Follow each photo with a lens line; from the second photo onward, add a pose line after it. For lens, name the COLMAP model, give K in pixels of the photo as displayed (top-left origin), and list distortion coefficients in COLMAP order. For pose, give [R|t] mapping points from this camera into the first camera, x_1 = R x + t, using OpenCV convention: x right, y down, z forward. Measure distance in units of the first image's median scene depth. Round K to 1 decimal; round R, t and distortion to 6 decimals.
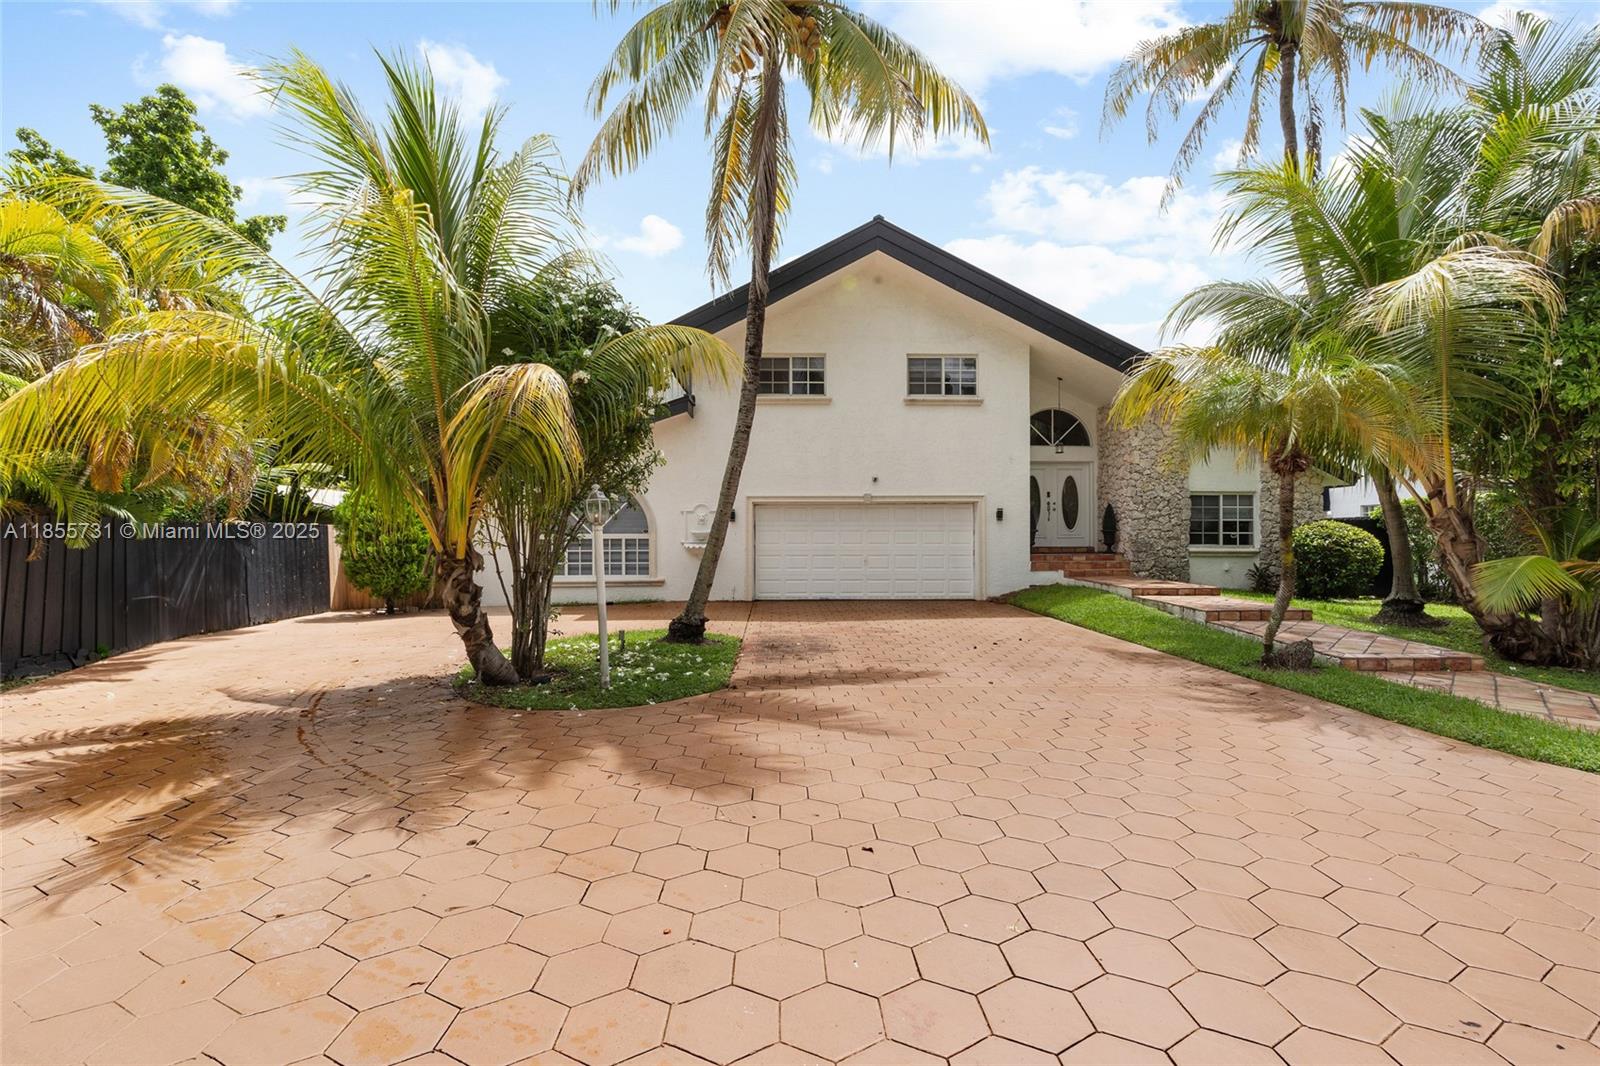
lens RADIAL K [[723.4, 0, 816.1], [0, 723.4, 539.9], [0, 0, 1]] dist [-0.010484, 0.000504]
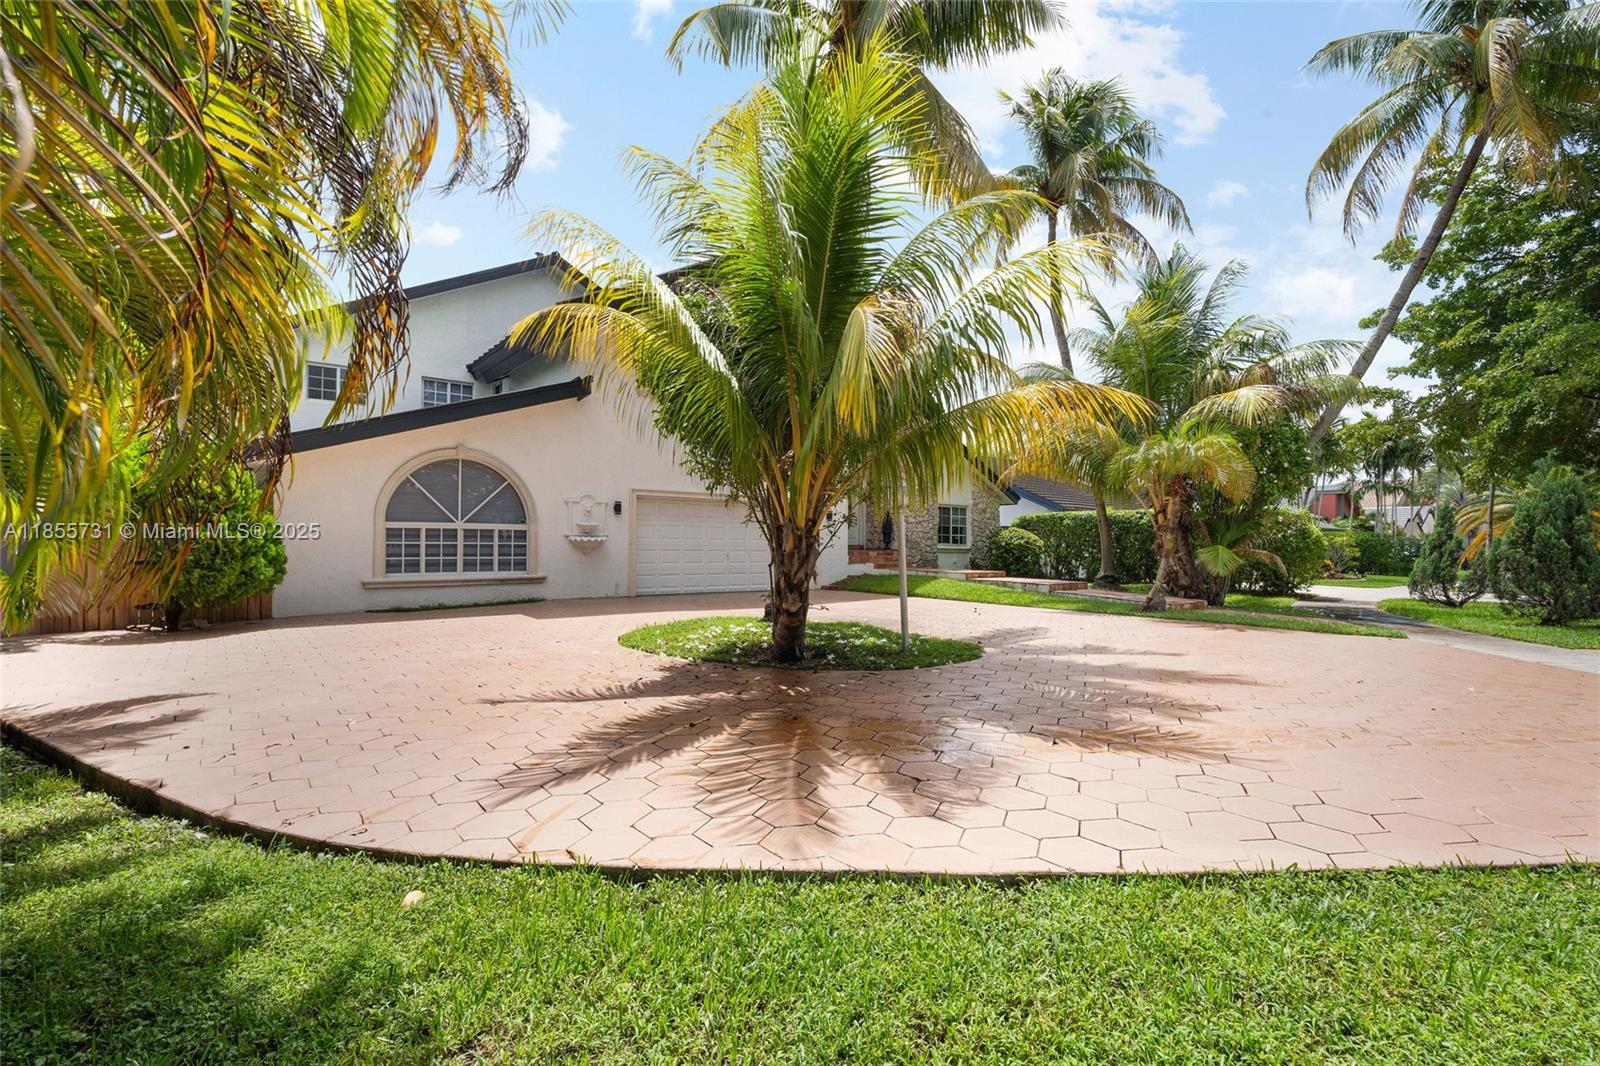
lens RADIAL K [[723.4, 0, 809.6], [0, 723.4, 535.1], [0, 0, 1]] dist [-0.010484, 0.000504]
pose [[0.785381, 0.017821, 0.618756, -0.506557], [-0.010472, 0.999825, -0.015504, 0.014715], [-0.618924, 0.005697, 0.785430, 0.094427]]
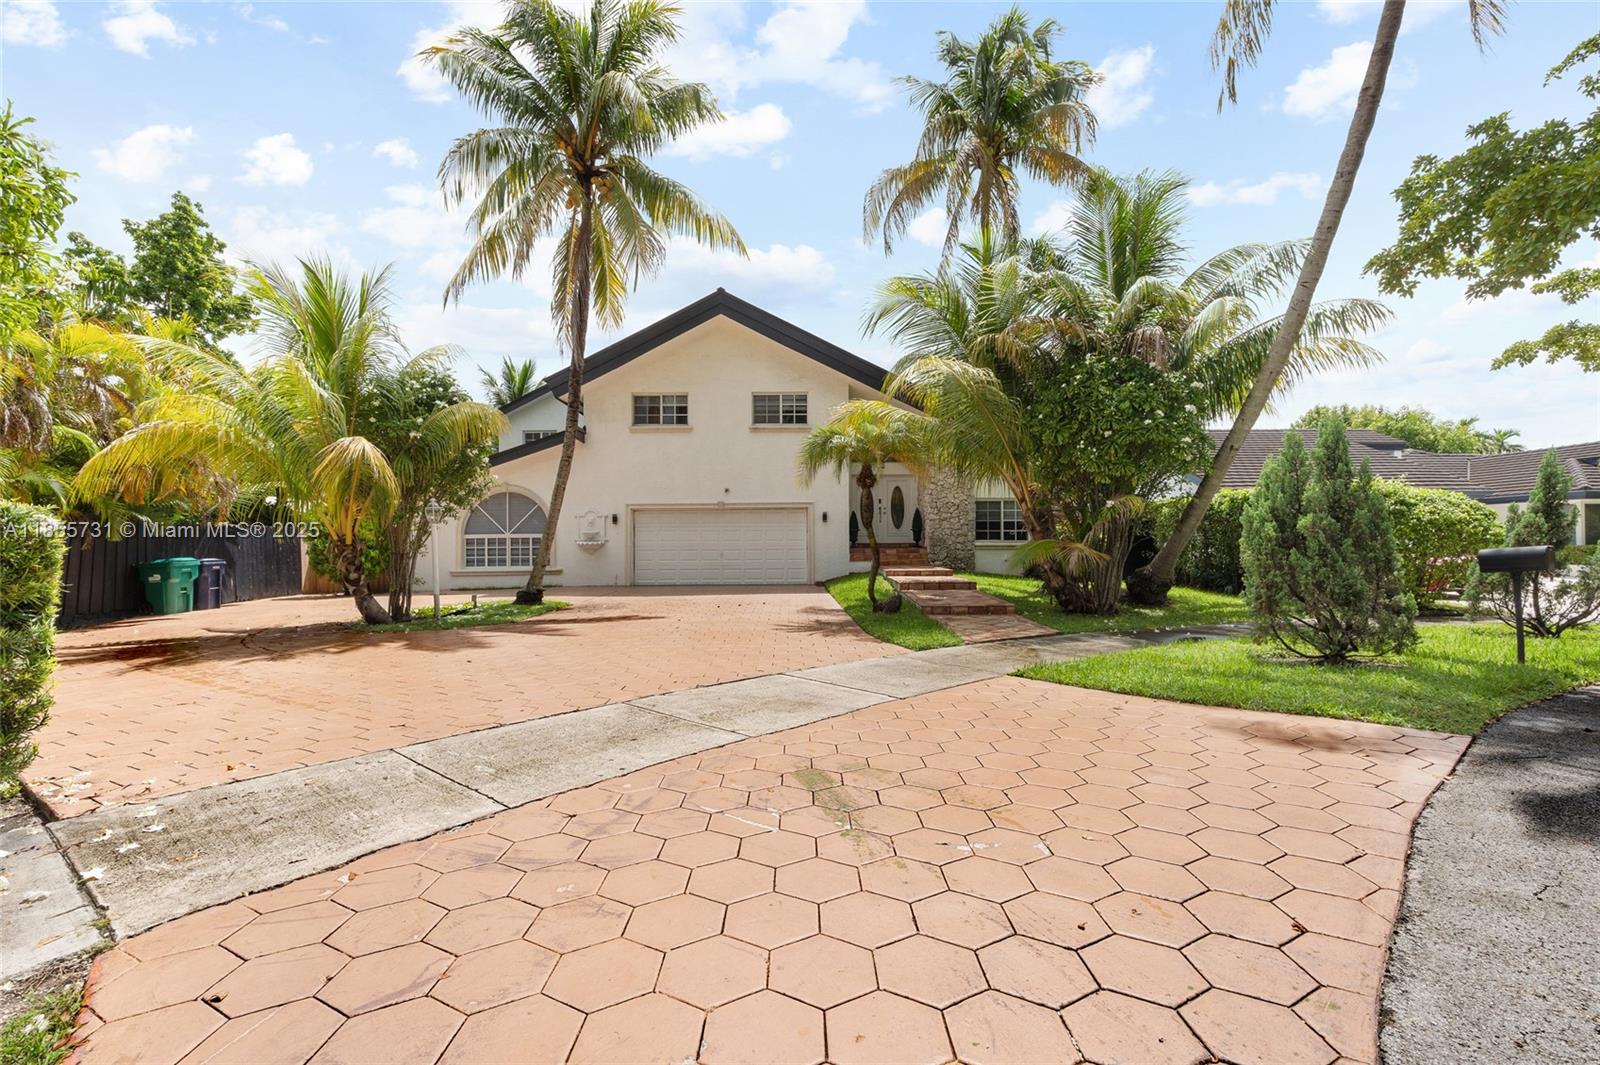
lens RADIAL K [[723.4, 0, 826.7], [0, 723.4, 536.6], [0, 0, 1]] dist [-0.010484, 0.000504]
pose [[0.999960, -0.005082, -0.007352, 0.269276], [0.004983, 0.999896, -0.013525, 0.016669], [0.007420, 0.013488, 0.999881, -0.279511]]
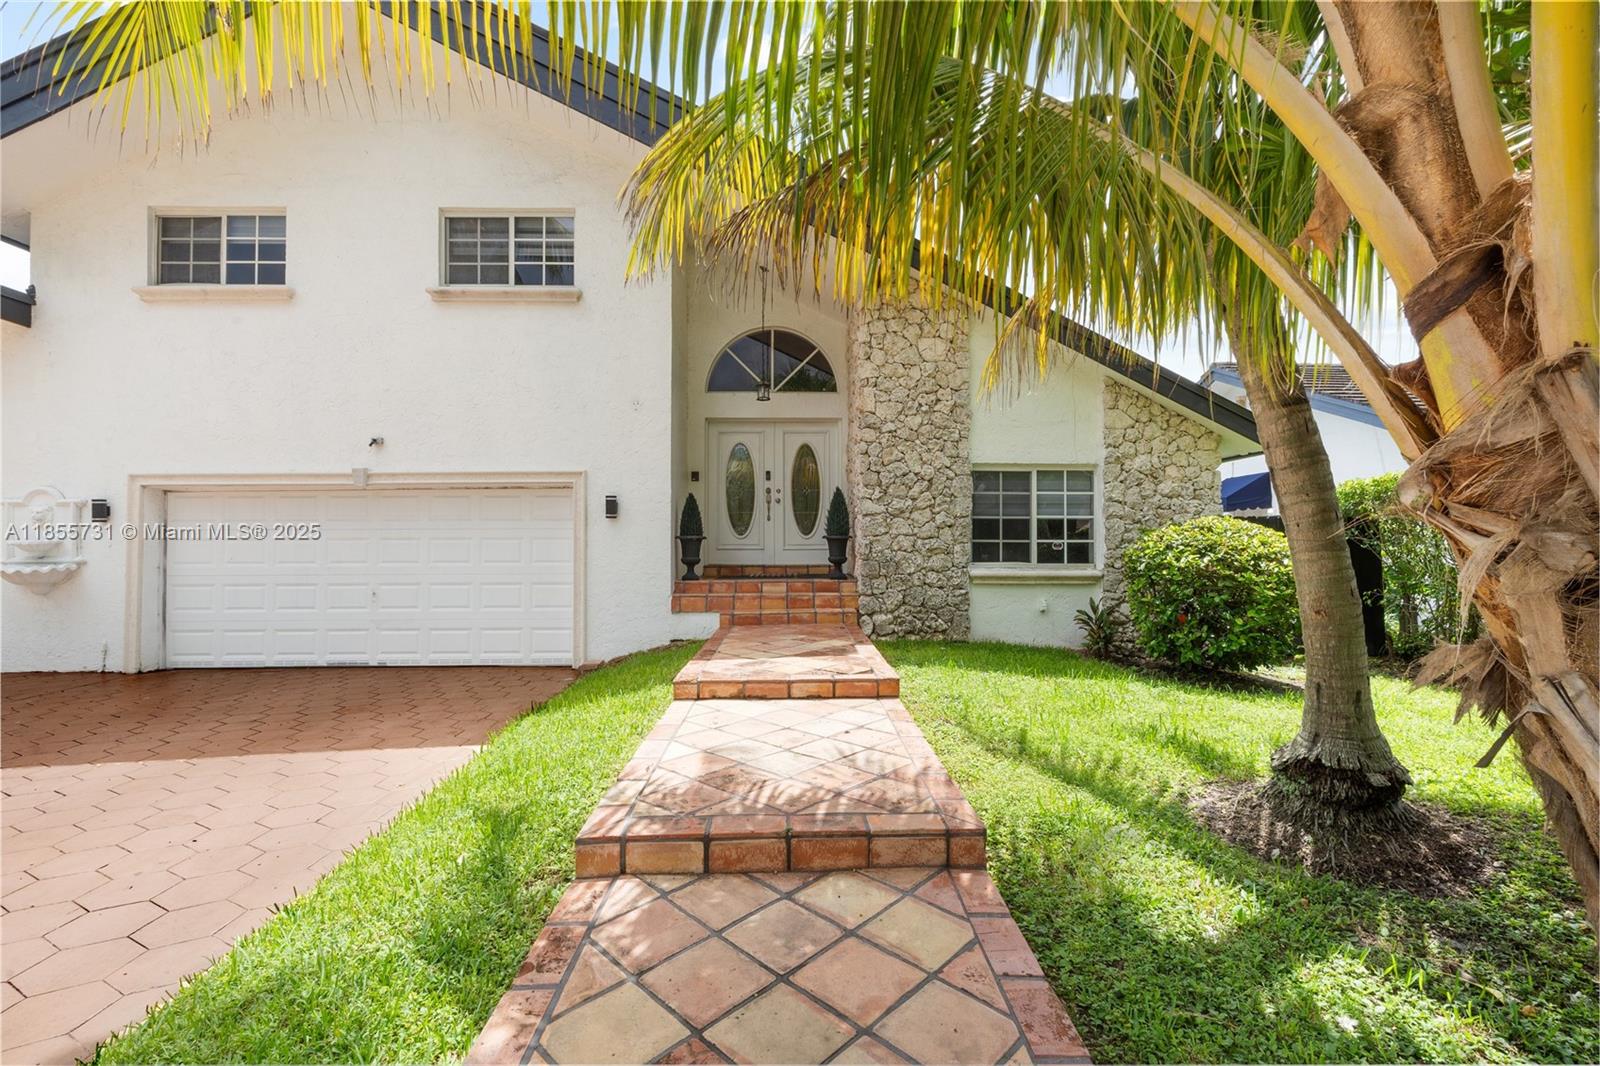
lens RADIAL K [[723.4, 0, 811.9], [0, 723.4, 542.1], [0, 0, 1]] dist [-0.010484, 0.000504]
pose [[0.999990, -0.001894, 0.003932, 0.403813], [0.001925, 0.999967, -0.007923, -0.005026], [-0.003917, 0.007931, 0.999961, 0.472531]]
